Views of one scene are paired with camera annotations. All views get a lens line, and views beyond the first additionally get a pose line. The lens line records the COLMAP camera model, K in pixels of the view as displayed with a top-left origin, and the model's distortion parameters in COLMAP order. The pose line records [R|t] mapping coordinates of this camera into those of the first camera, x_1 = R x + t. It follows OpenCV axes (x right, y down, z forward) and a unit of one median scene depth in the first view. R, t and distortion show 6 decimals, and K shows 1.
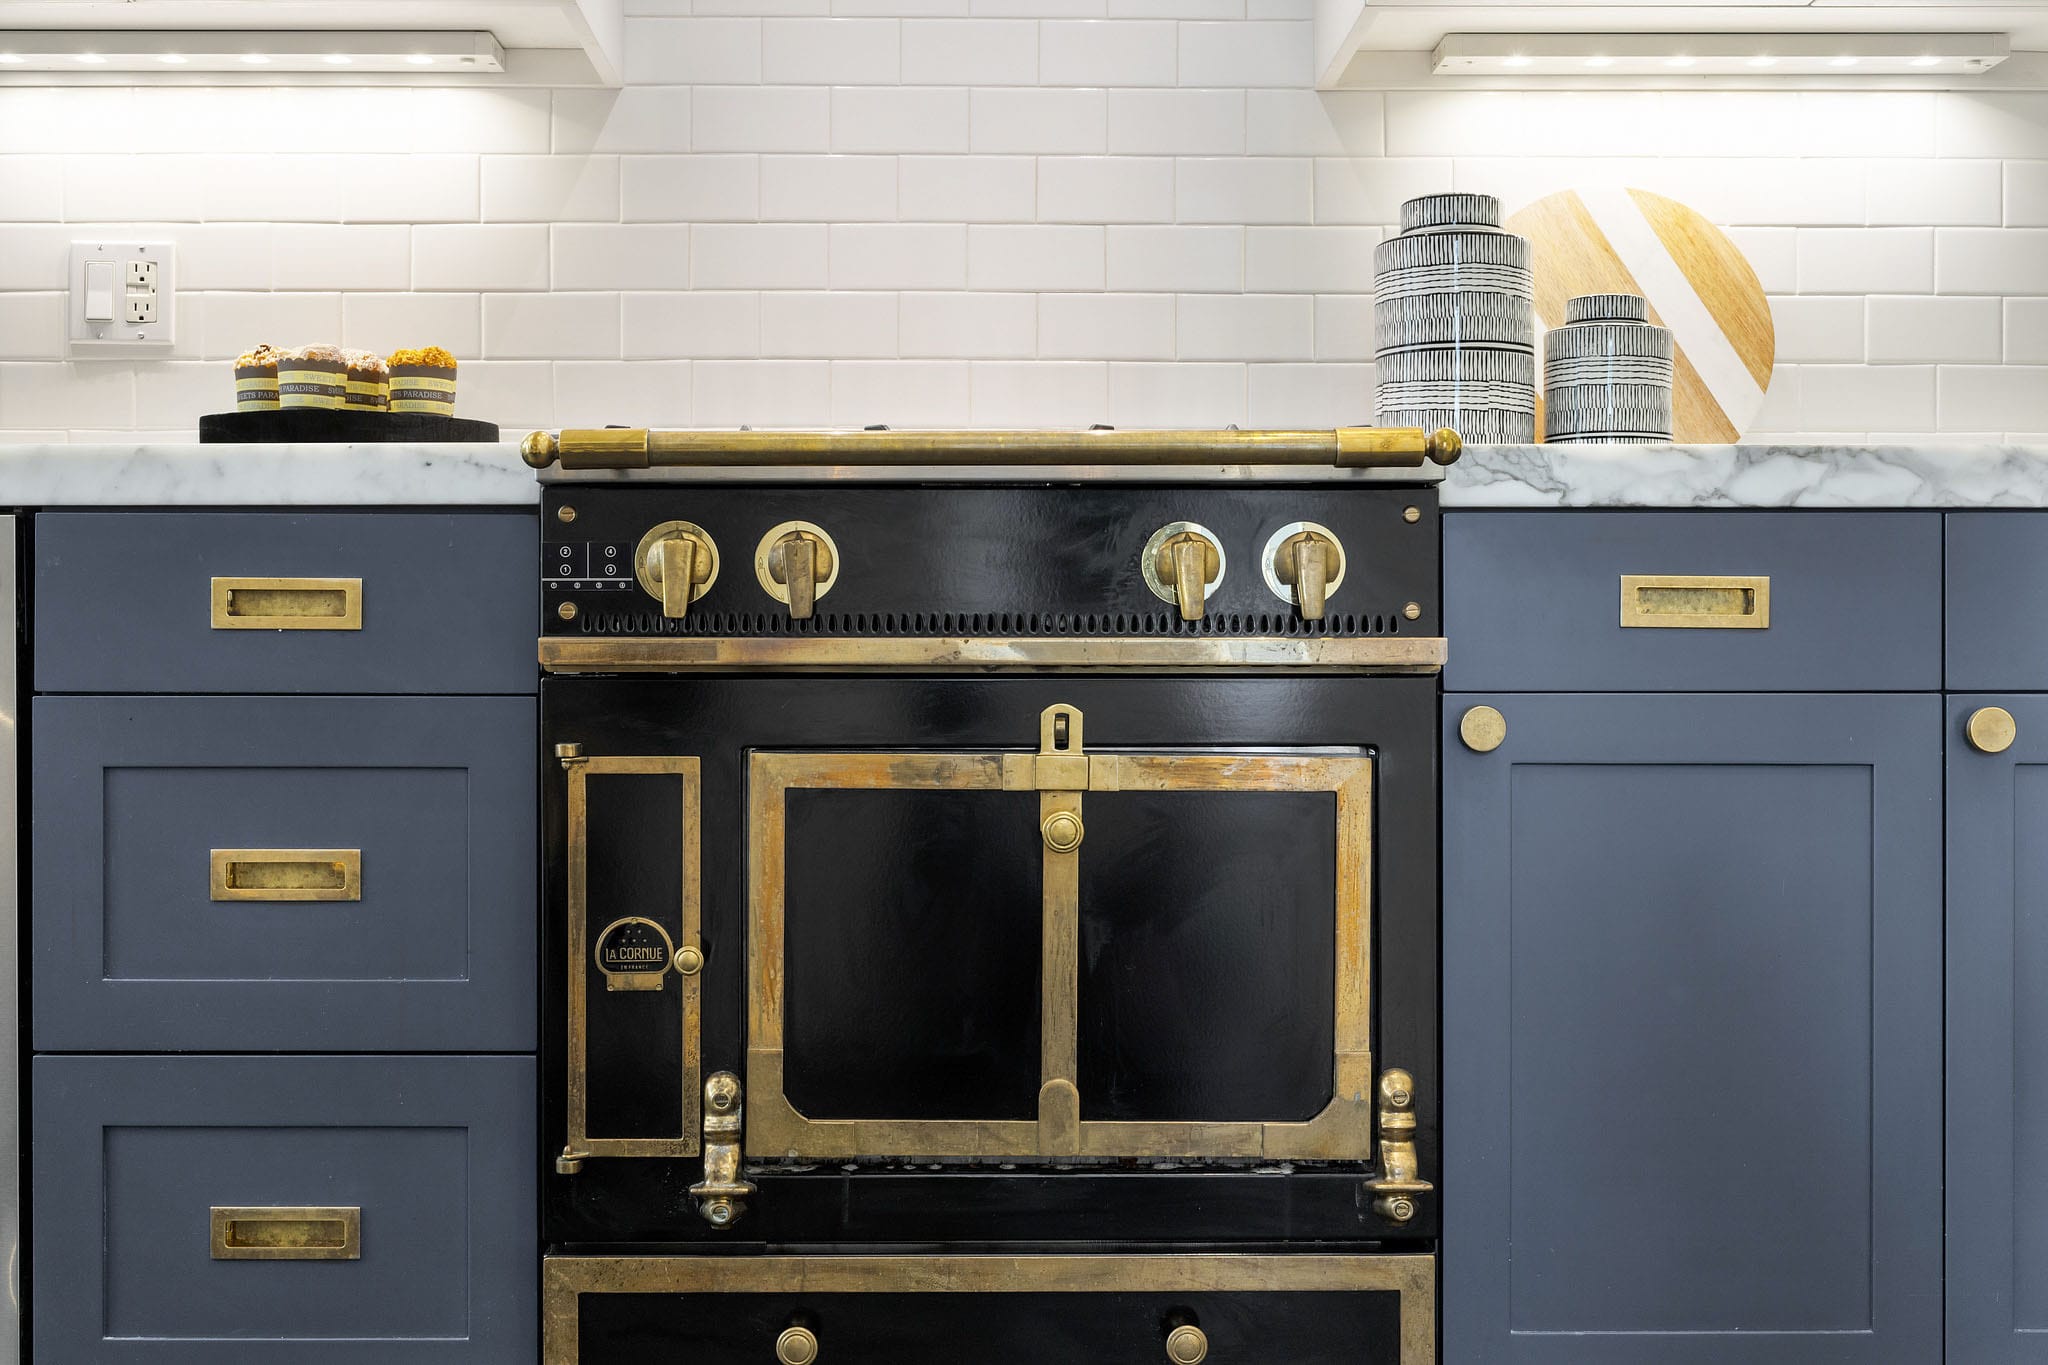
lens RADIAL K [[2439.4, 0, 1021.8], [0, 2439.4, 691.7], [0, 0, 1]] dist [-0.006230, 0.000000]
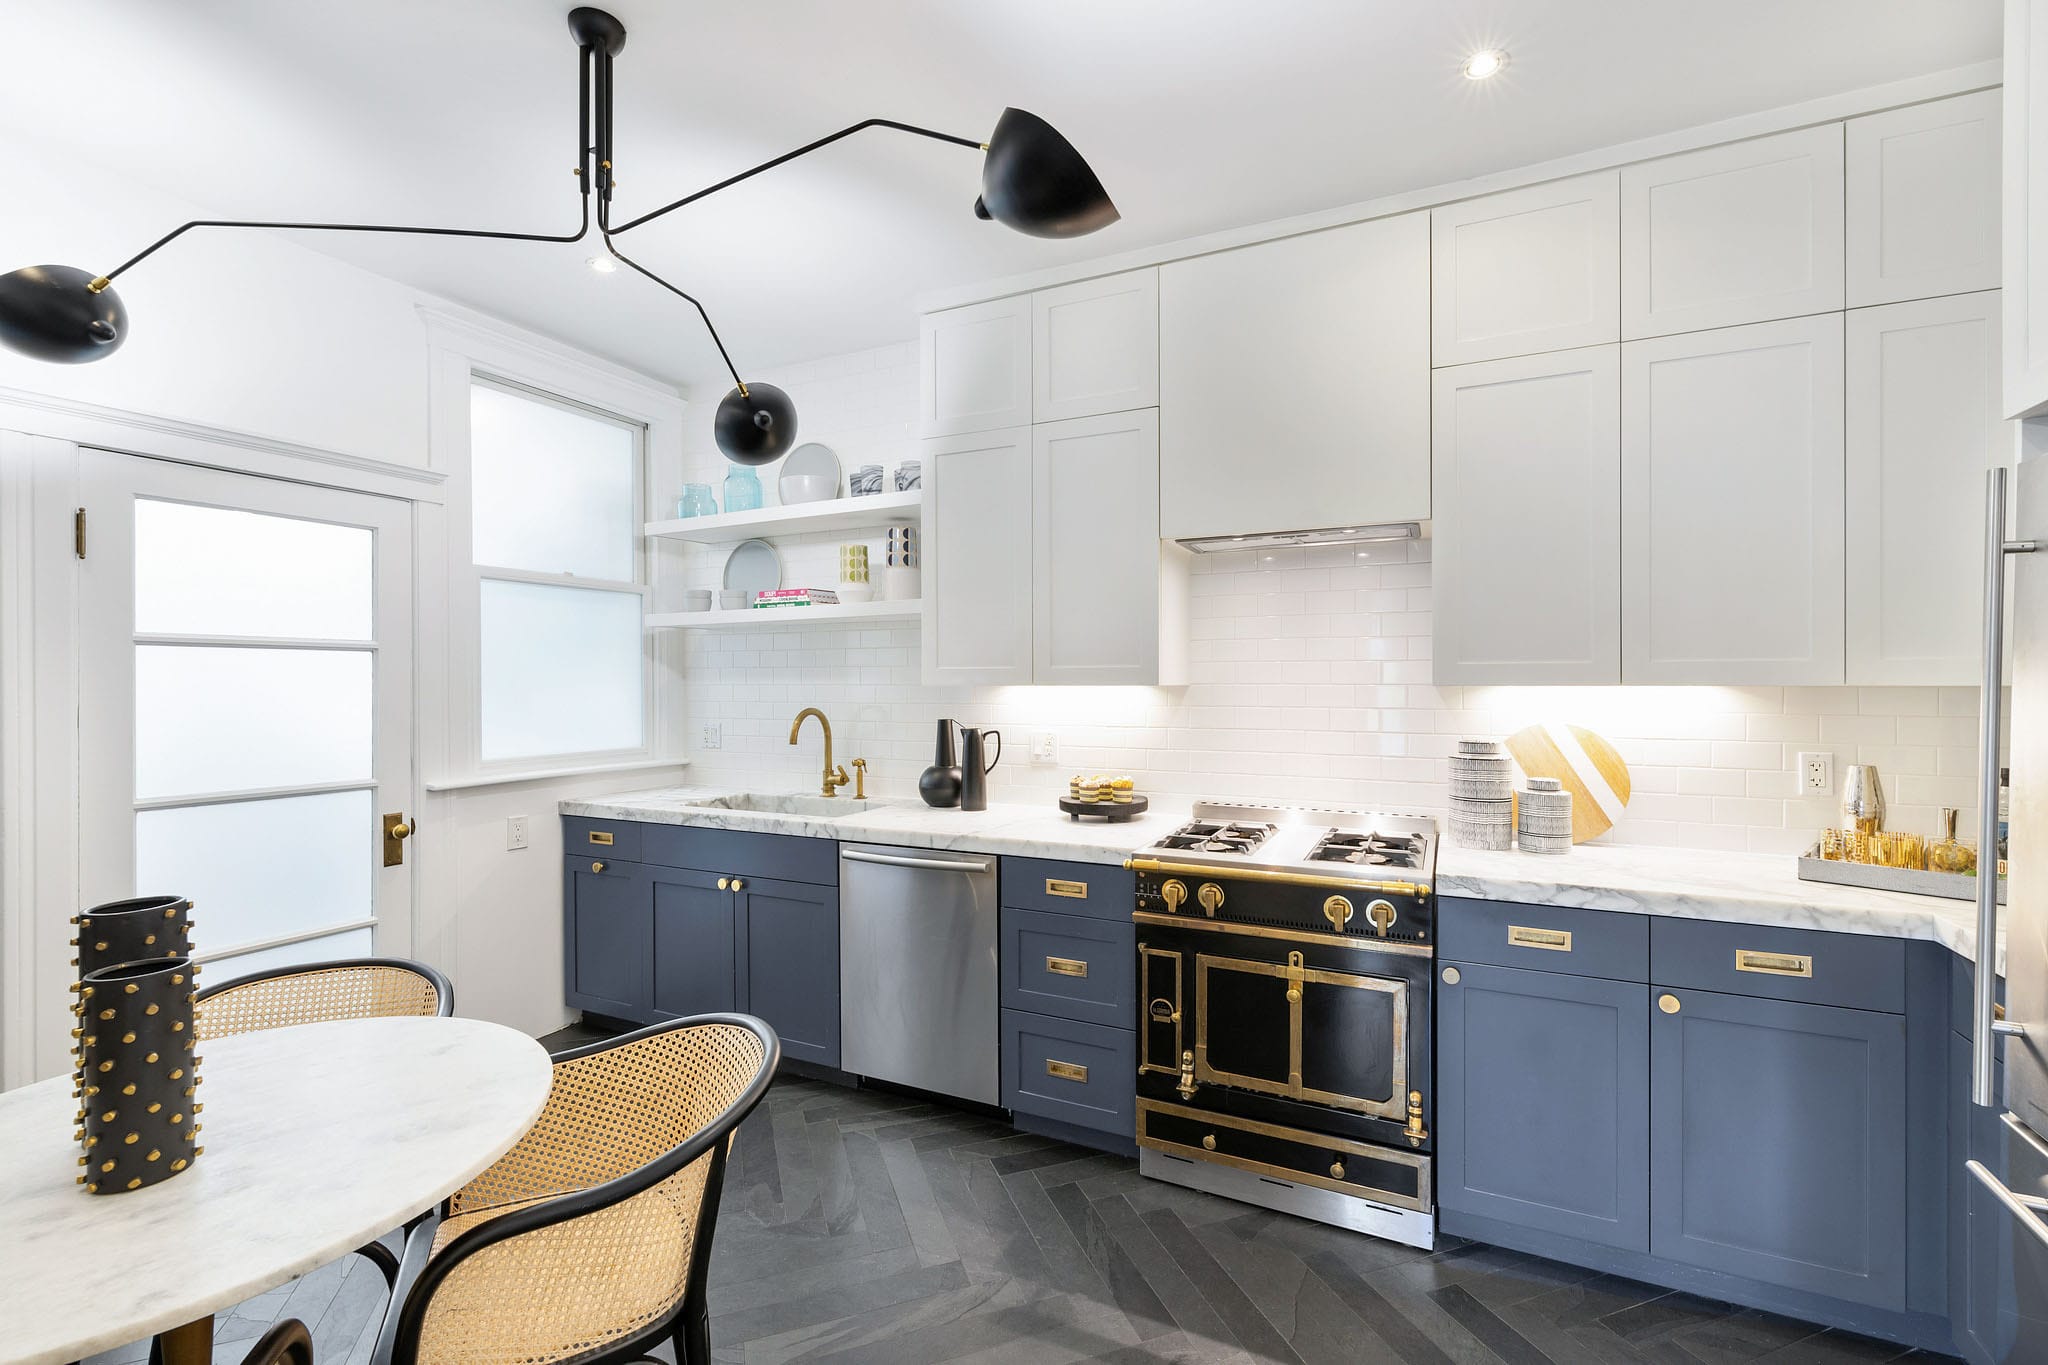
lens RADIAL K [[907.9, 0, 1032.8], [0, 907.9, 689.6], [0, 0, 1]] dist [-0.000393, -0.000596]
pose [[0.894211, 0.003920, -0.447629, 0.228501], [0.002606, 0.999899, 0.013962, -0.338710], [0.447638, -0.013652, 0.894111, -0.158169]]
